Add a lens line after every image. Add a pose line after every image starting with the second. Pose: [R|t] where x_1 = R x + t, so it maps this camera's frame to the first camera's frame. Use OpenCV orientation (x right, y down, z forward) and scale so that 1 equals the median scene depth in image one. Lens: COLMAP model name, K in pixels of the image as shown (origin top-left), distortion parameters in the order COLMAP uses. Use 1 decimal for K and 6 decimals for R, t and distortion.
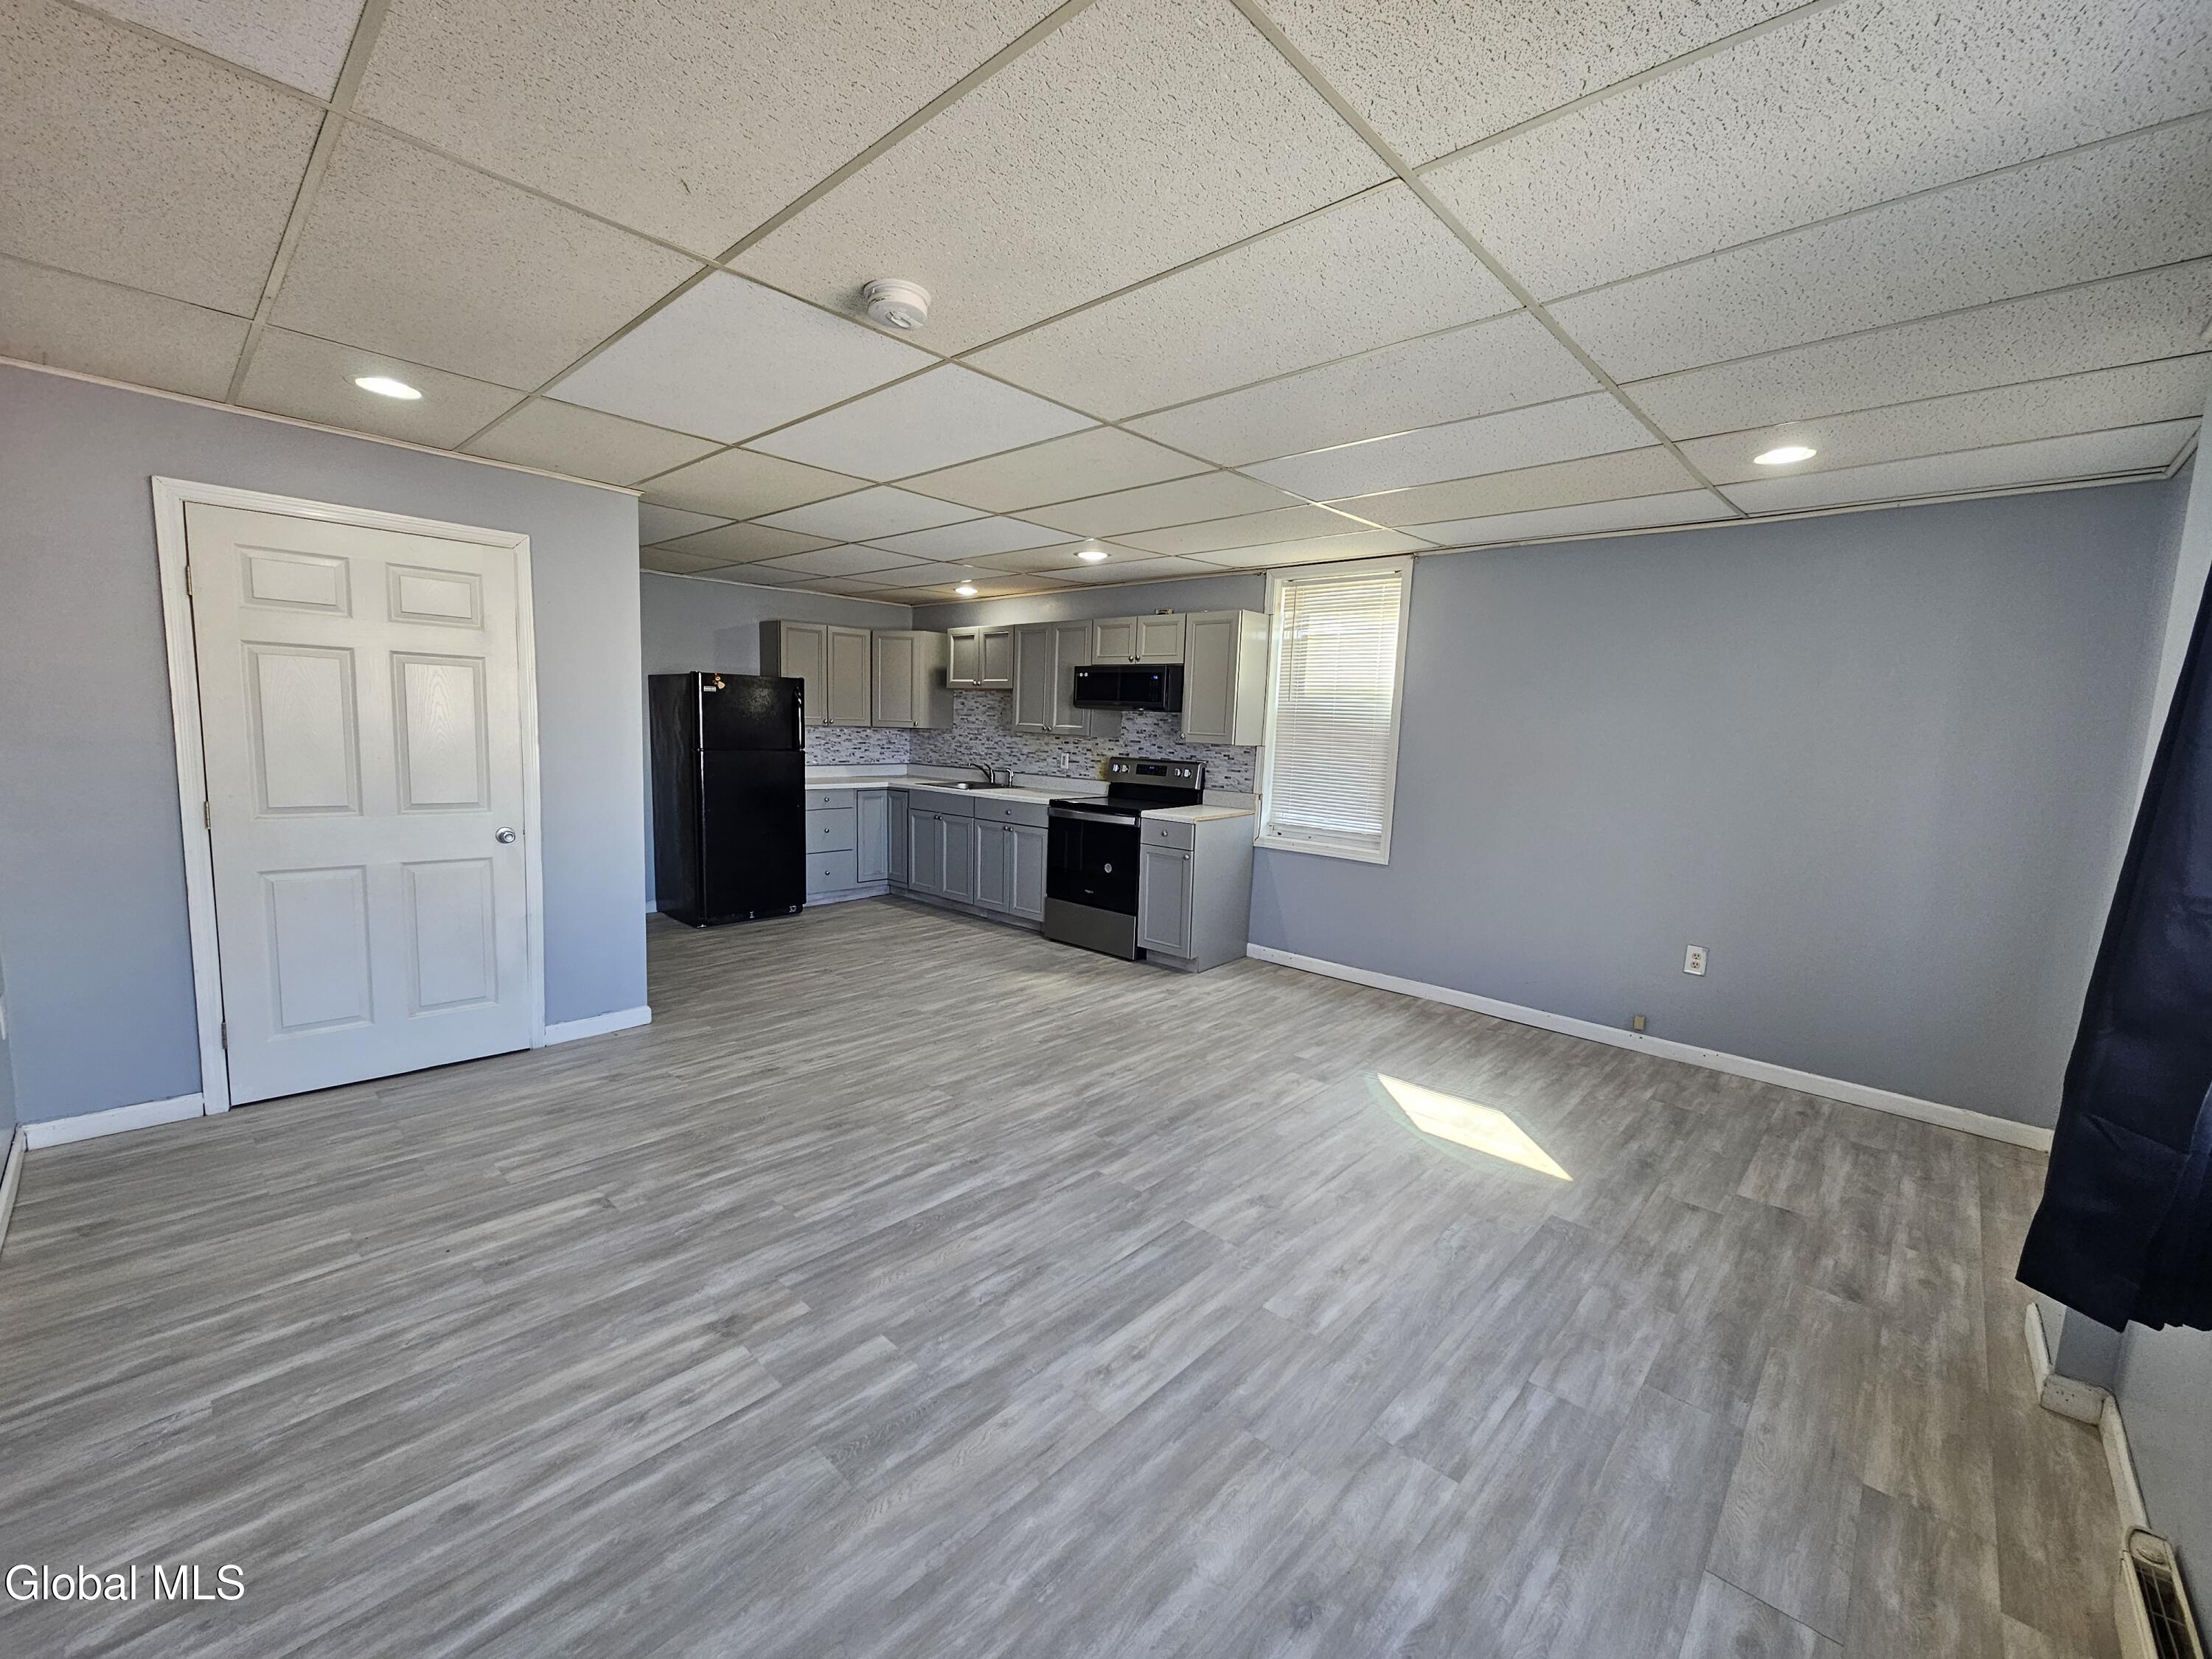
lens RADIAL K [[904.4, 0, 1087.5], [0, 904.4, 838.4], [0, 0, 1]] dist [-0.000250, 0.002891]
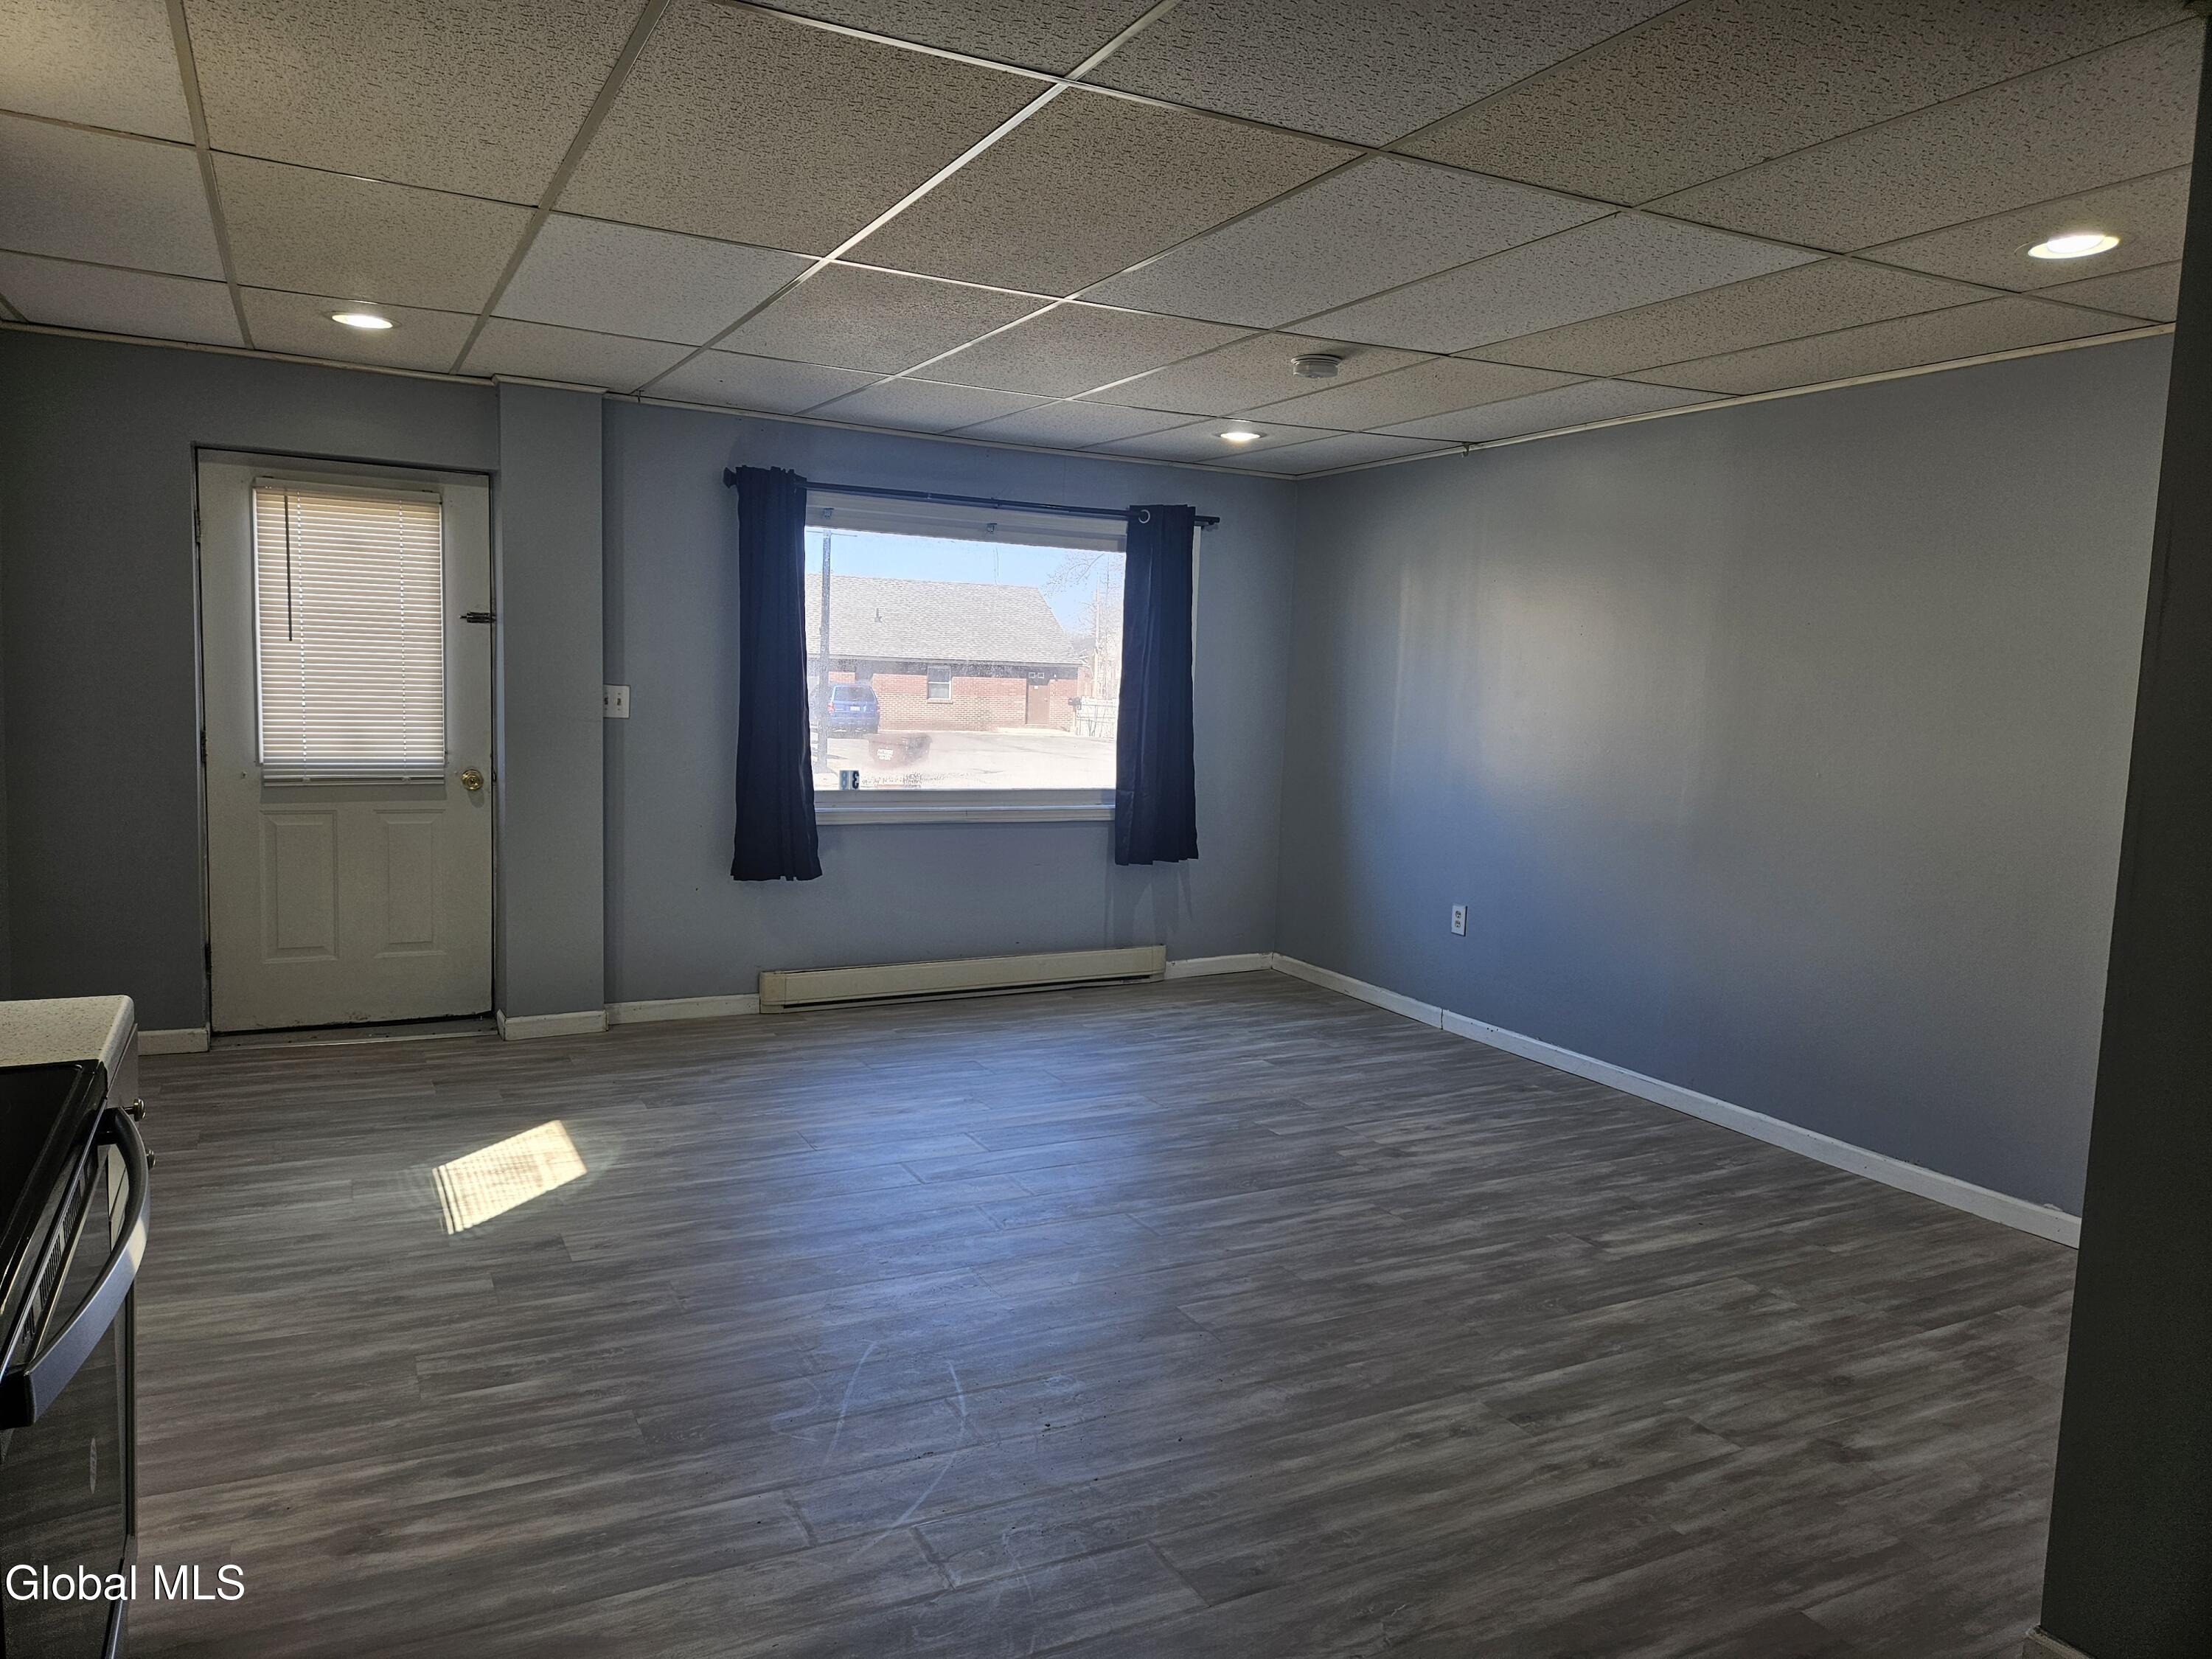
lens RADIAL K [[1465.3, 0, 1084.2], [0, 1465.3, 827.3], [0, 0, 1]] dist [0.079307, -0.066246]
pose [[-0.943204, -0.103967, 0.315527, -0.428055], [-0.028195, 0.971394, 0.235793, -0.289863], [-0.331016, 0.213504, -0.919154, 2.161570]]
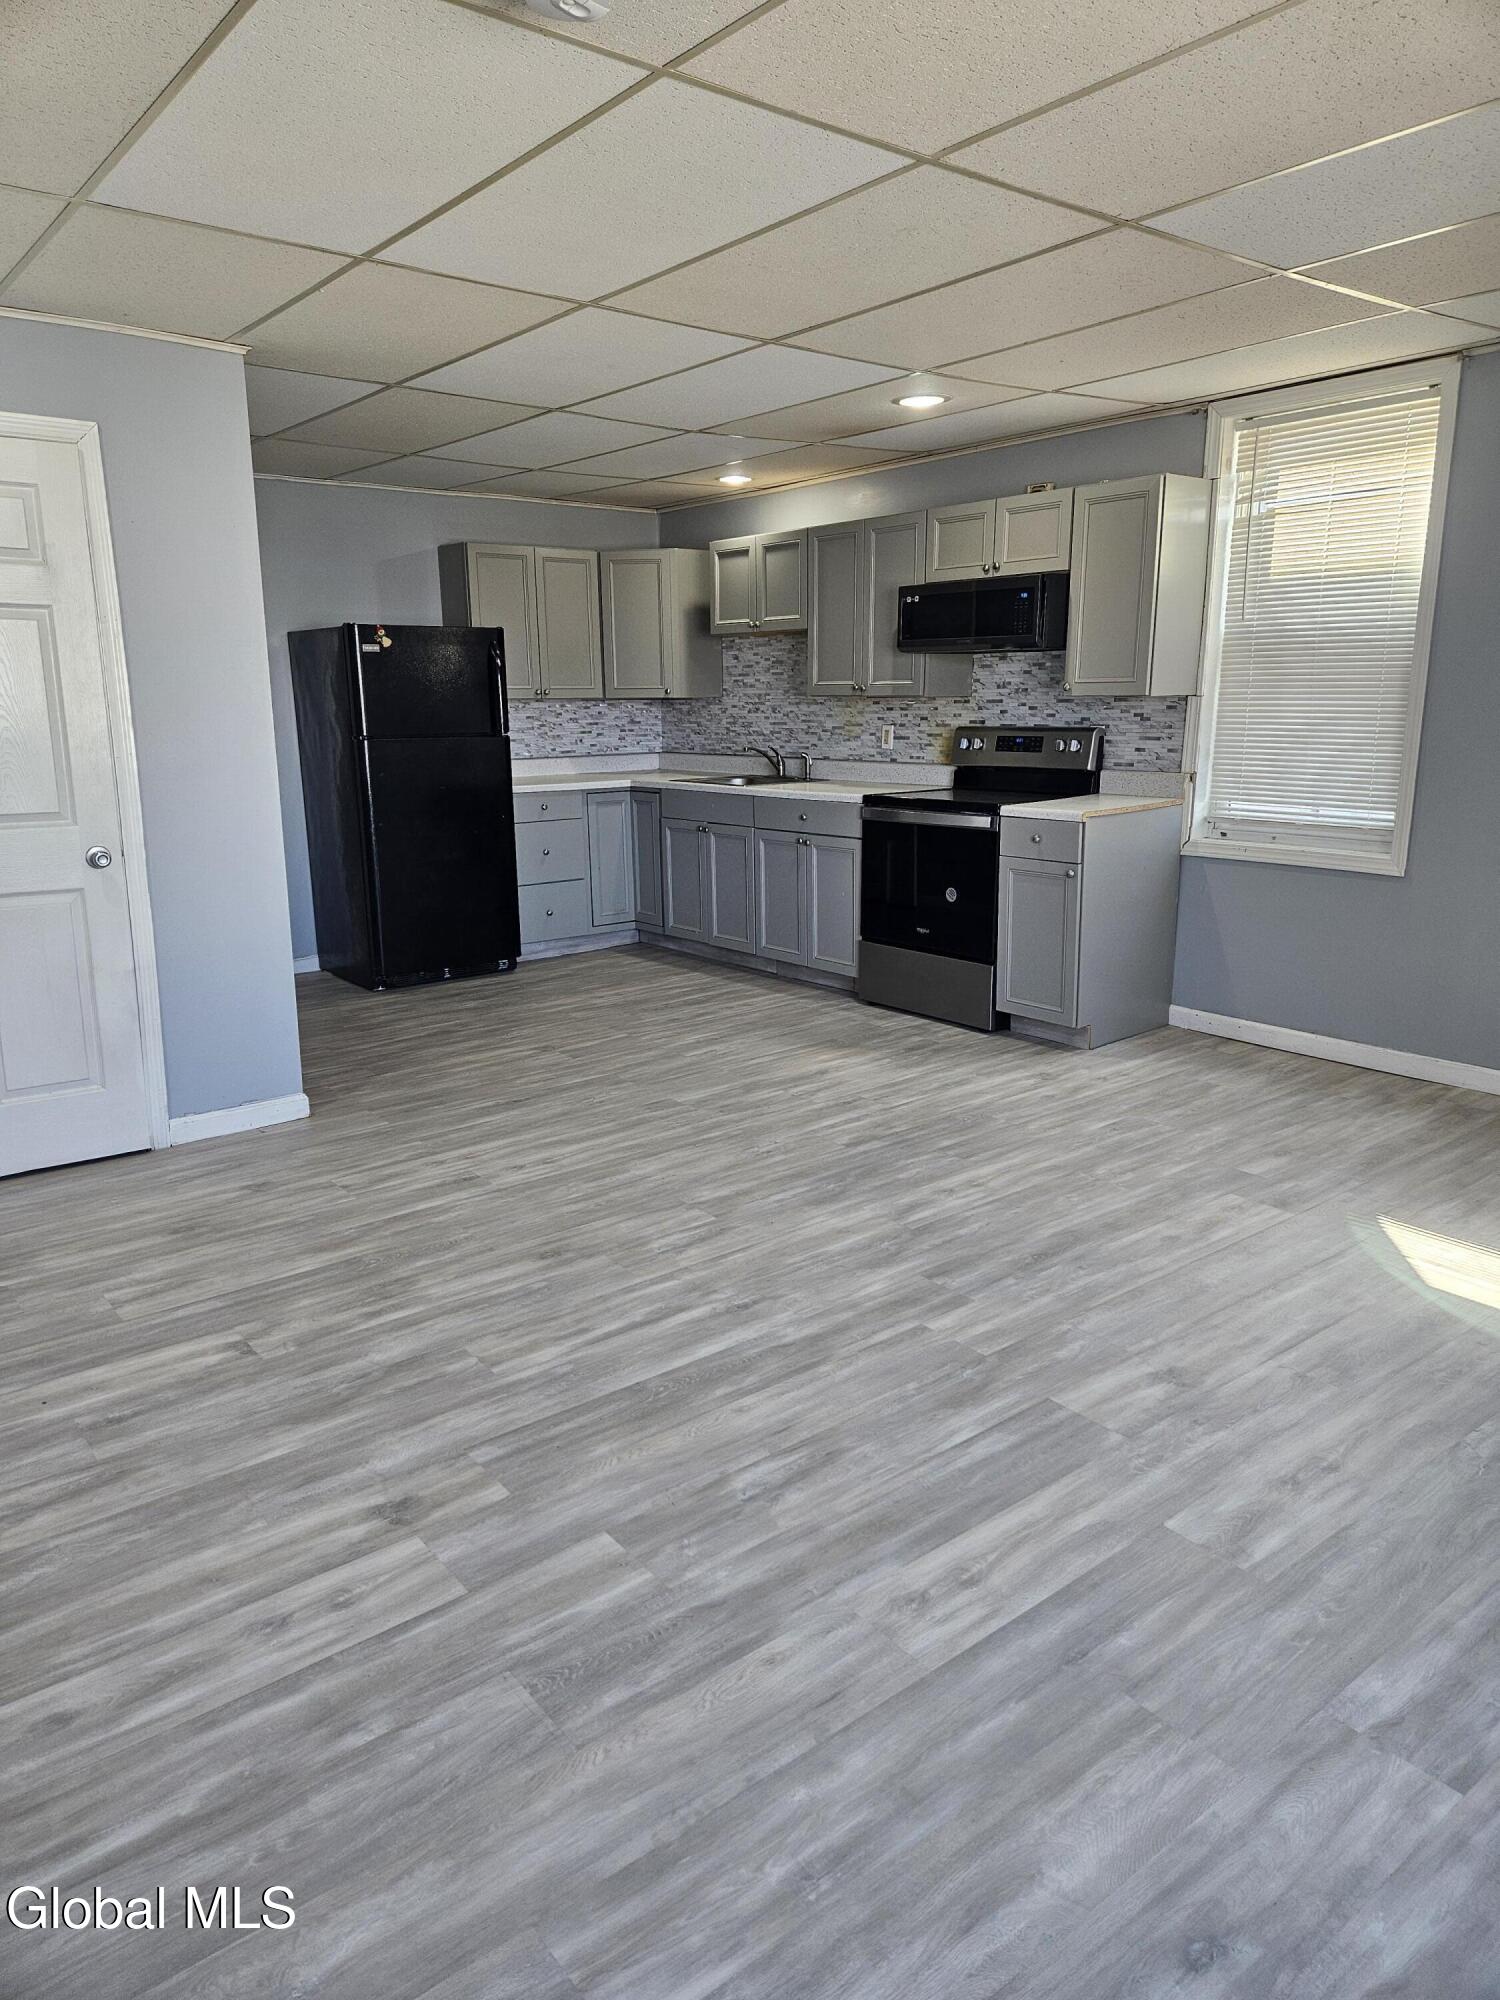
lens RADIAL K [[1324.9, 0, 741.2], [0, 1324.9, 988.9], [0, 0, 1]] dist [0.079307, -0.066246]
pose [[0.988450, -0.010818, -0.151158, 0.030861], [0.024270, 0.995875, 0.087431, 0.023723], [0.149588, -0.090090, 0.984636, 0.010944]]
